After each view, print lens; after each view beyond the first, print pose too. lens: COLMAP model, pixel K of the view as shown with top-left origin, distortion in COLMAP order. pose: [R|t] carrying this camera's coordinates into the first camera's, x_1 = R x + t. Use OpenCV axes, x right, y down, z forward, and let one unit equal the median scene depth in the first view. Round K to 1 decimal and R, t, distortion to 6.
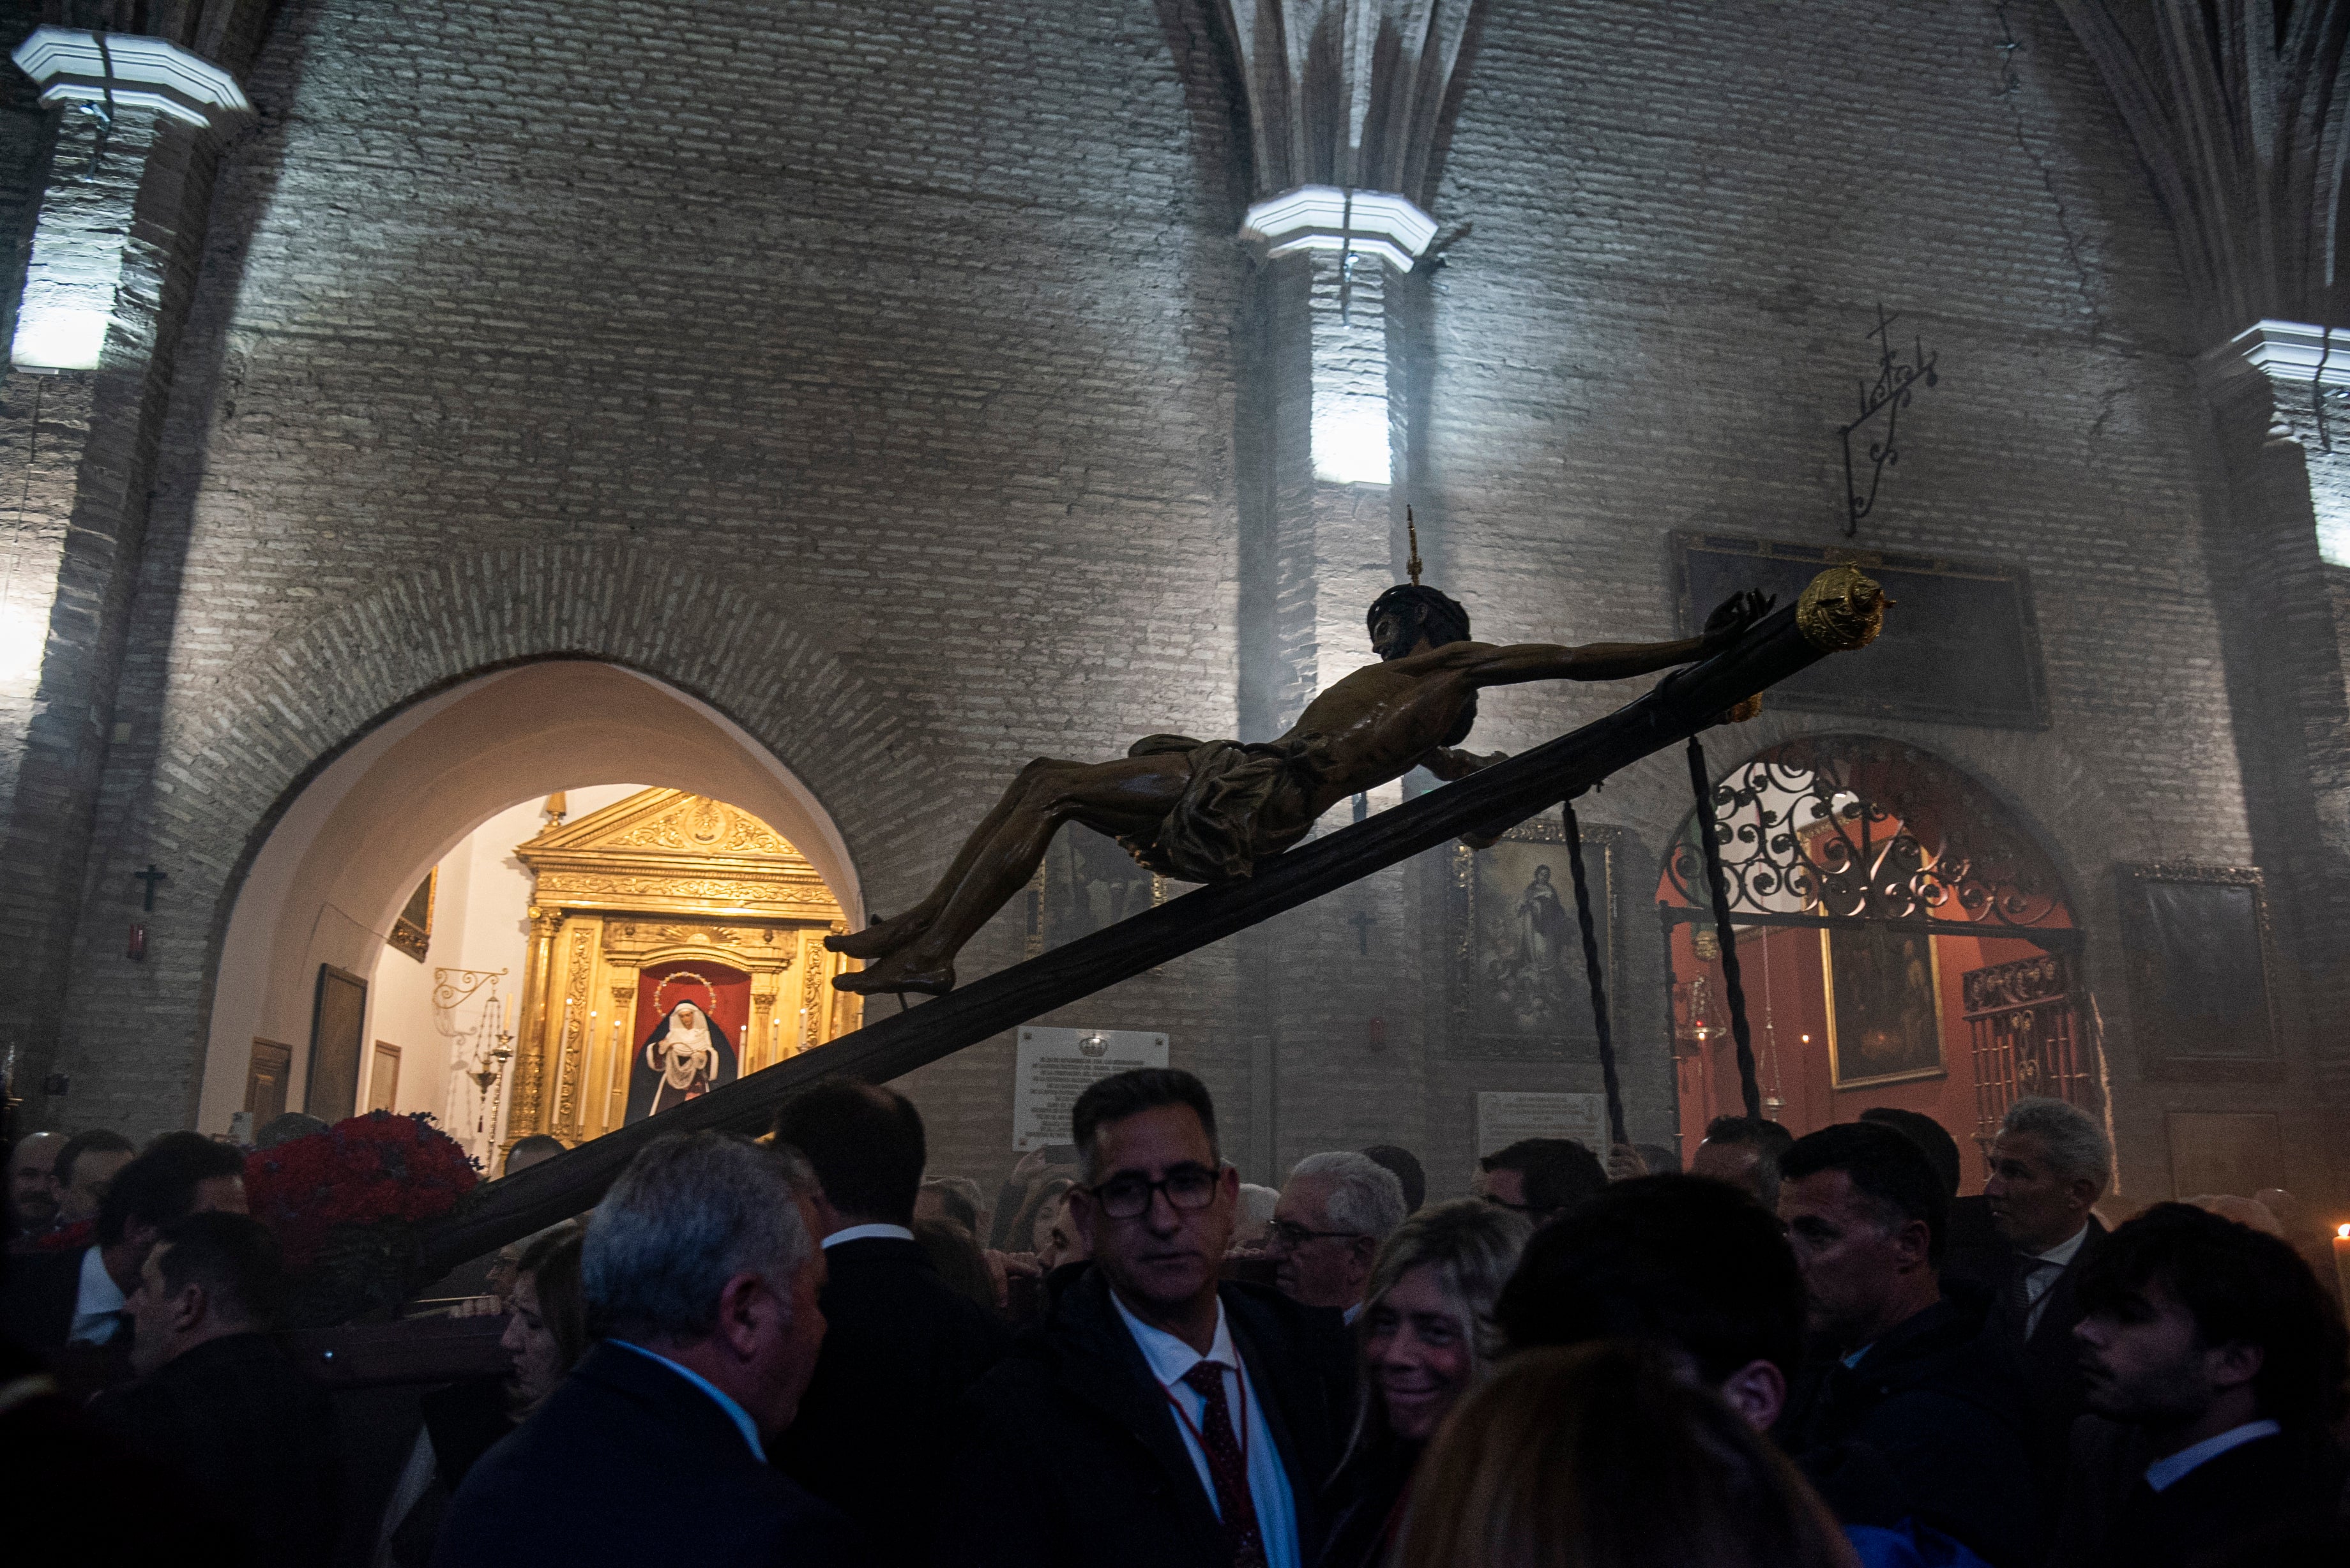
lens RADIAL K [[1587.9, 0, 1164.3], [0, 1587.9, 822.0], [0, 0, 1]] dist [-0.107219, 0.063254]
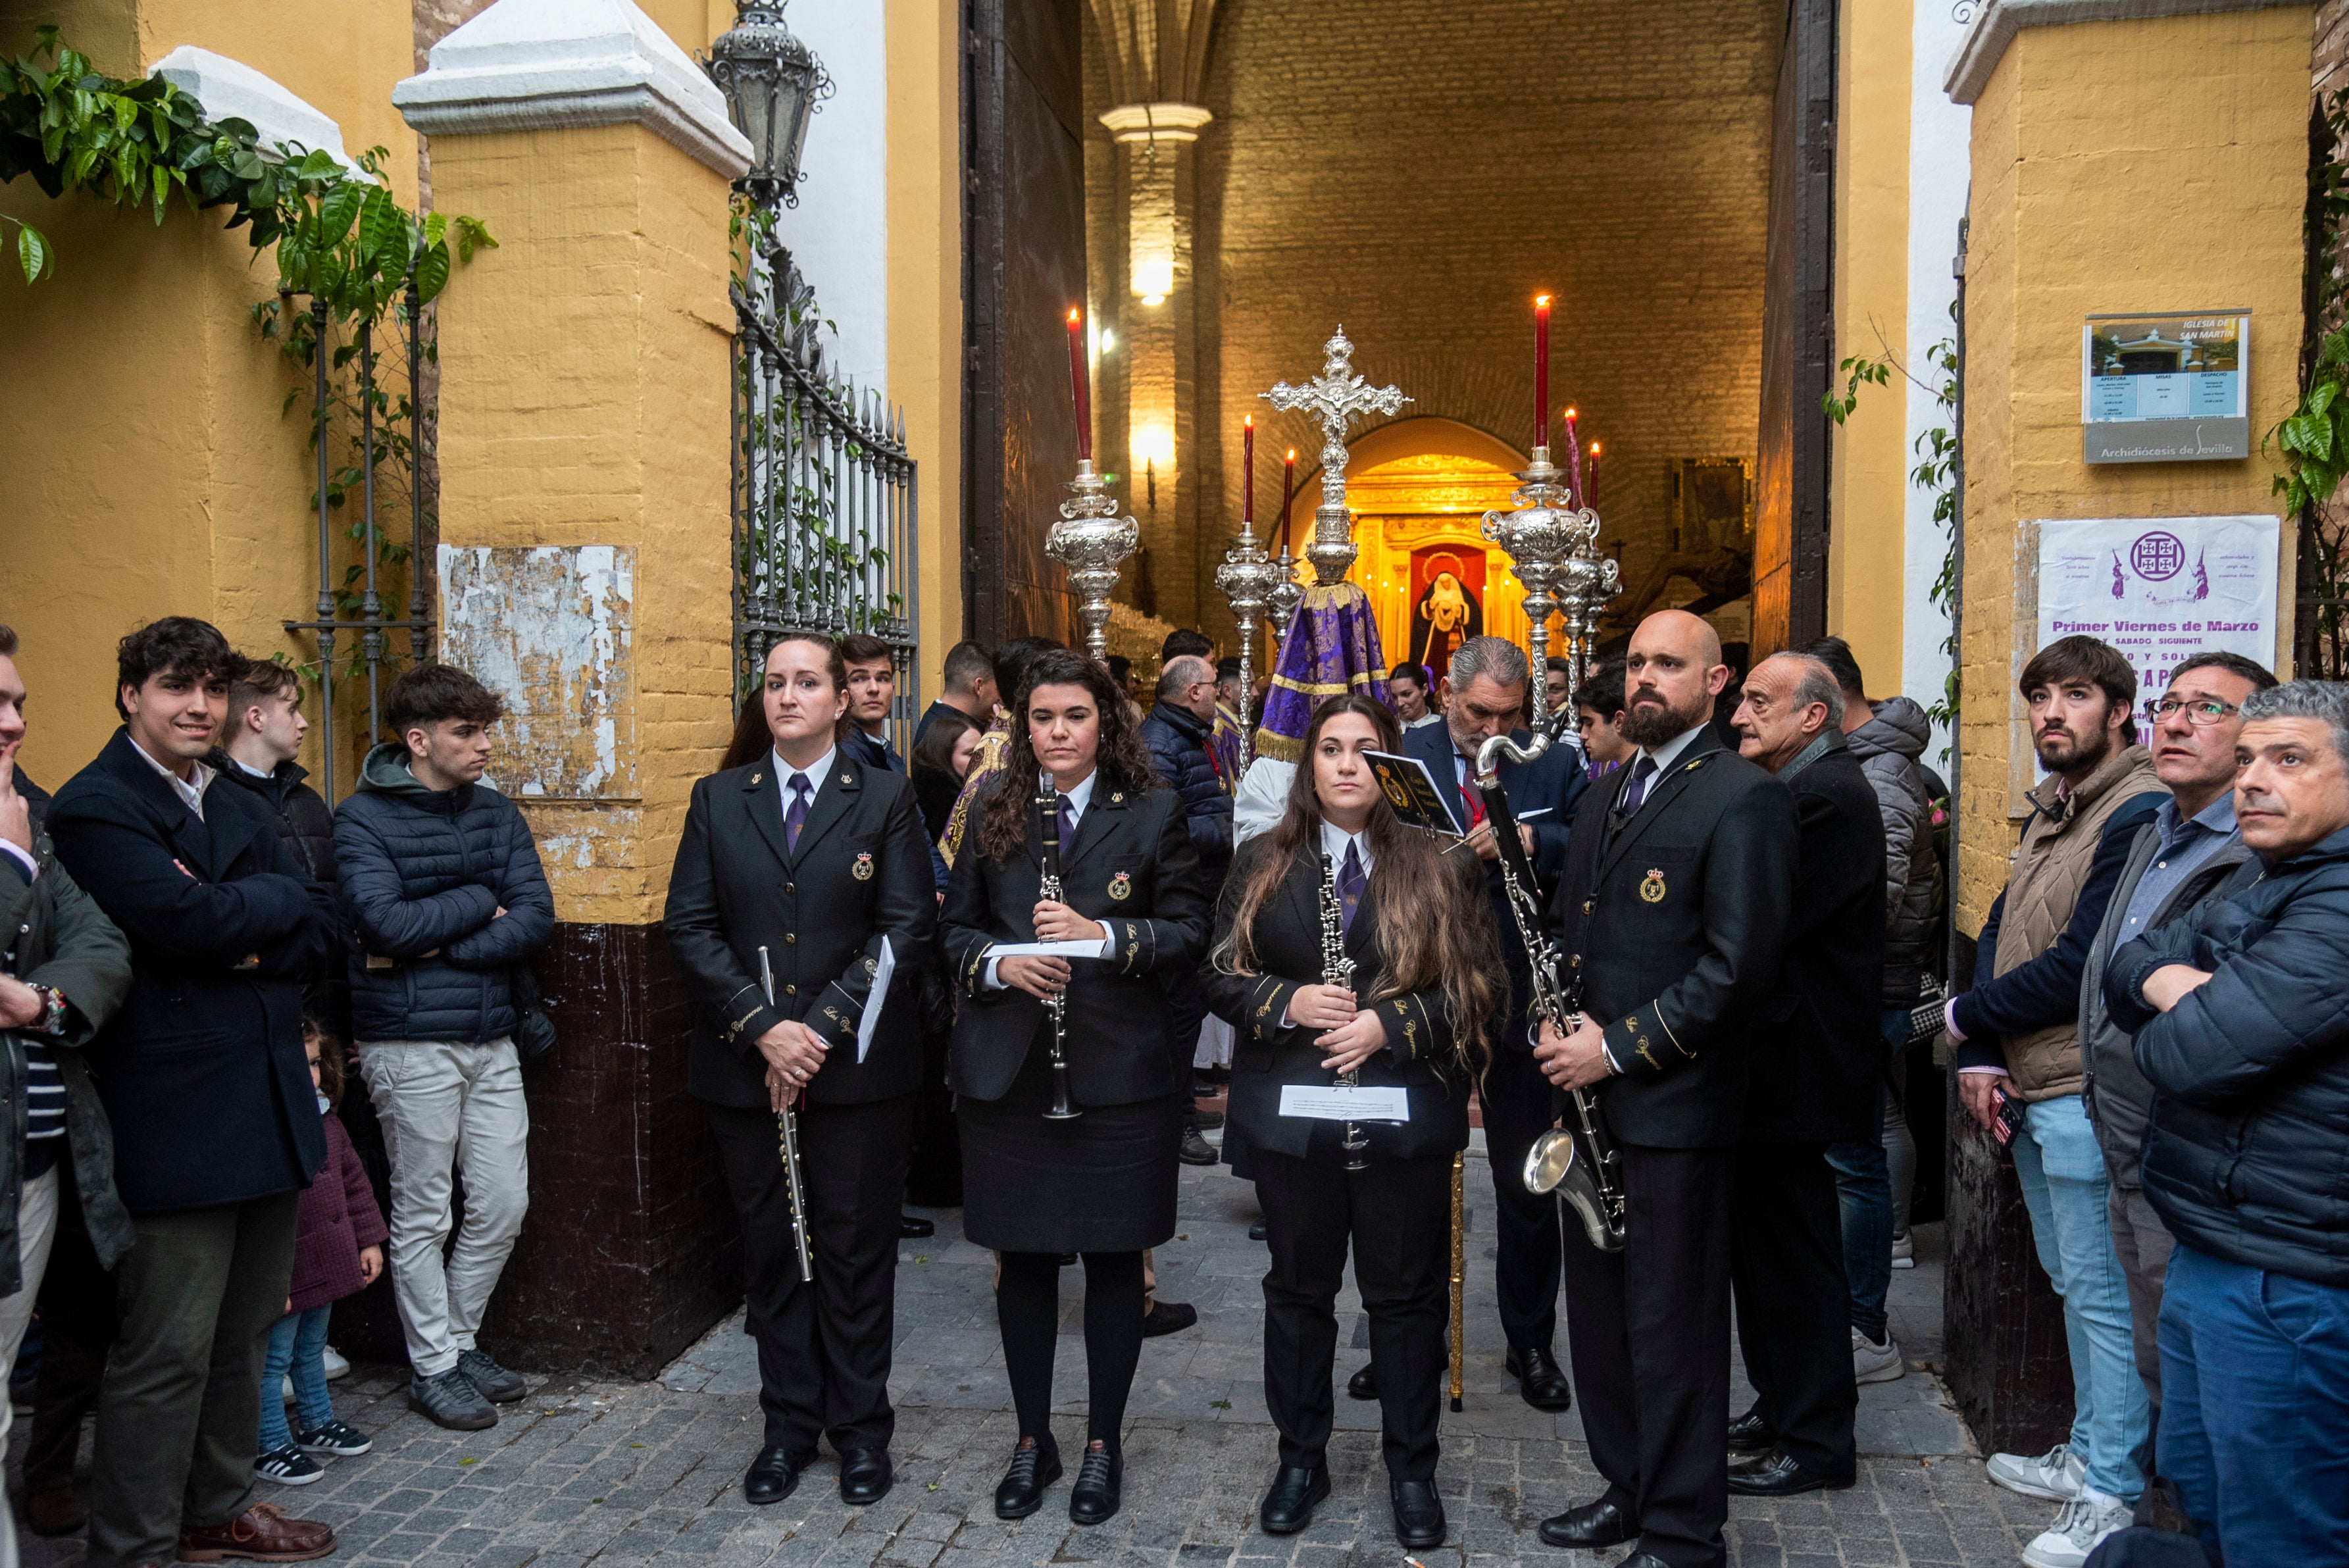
lens RADIAL K [[1918.8, 0, 1181.2], [0, 1918.8, 796.3], [0, 0, 1]] dist [-0.075643, 0.138729]
pose [[0.939110, -0.004013, -0.343593, 0.130252], [0.098111, 0.961438, 0.256926, -0.268214], [0.329313, -0.274992, 0.903290, -1.213130]]
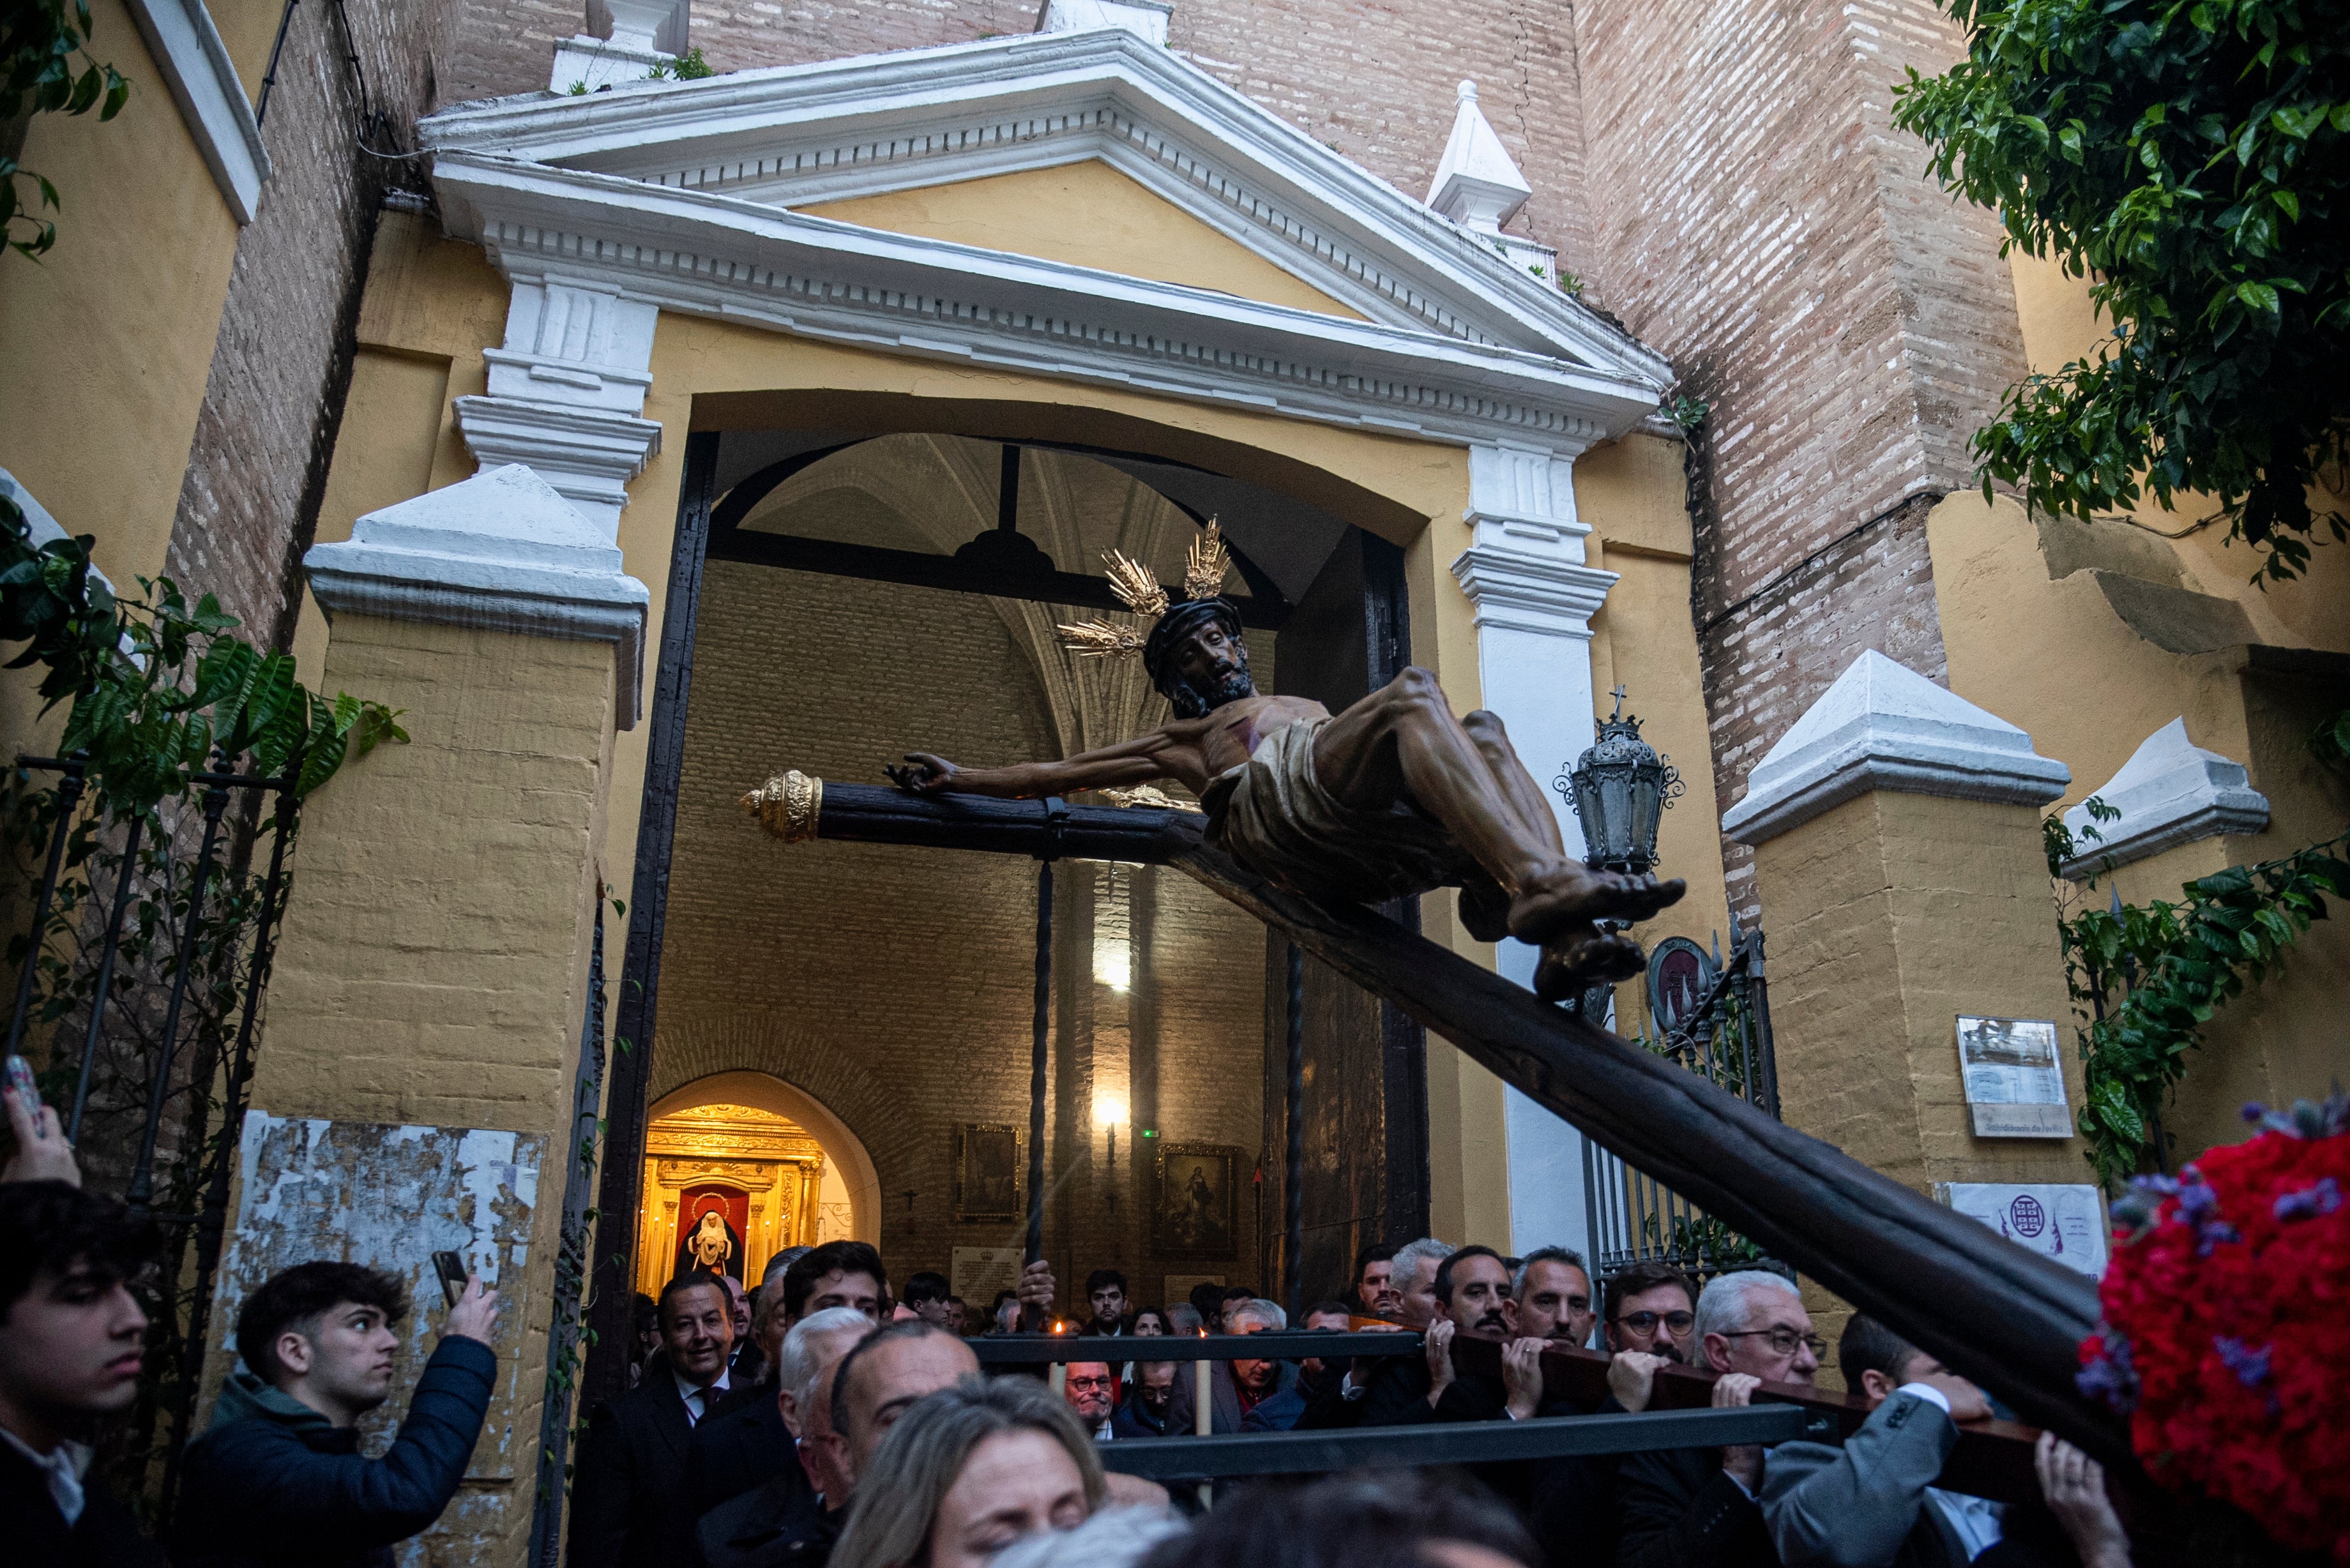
lens RADIAL K [[1587.9, 0, 1164.3], [0, 1587.9, 822.0], [0, 0, 1]] dist [-0.107219, 0.063254]
pose [[0.990604, 0.028989, 0.133651, -0.101430], [-0.017903, 0.996354, -0.083417, -0.255887], [-0.135582, 0.080241, 0.987511, -1.124966]]
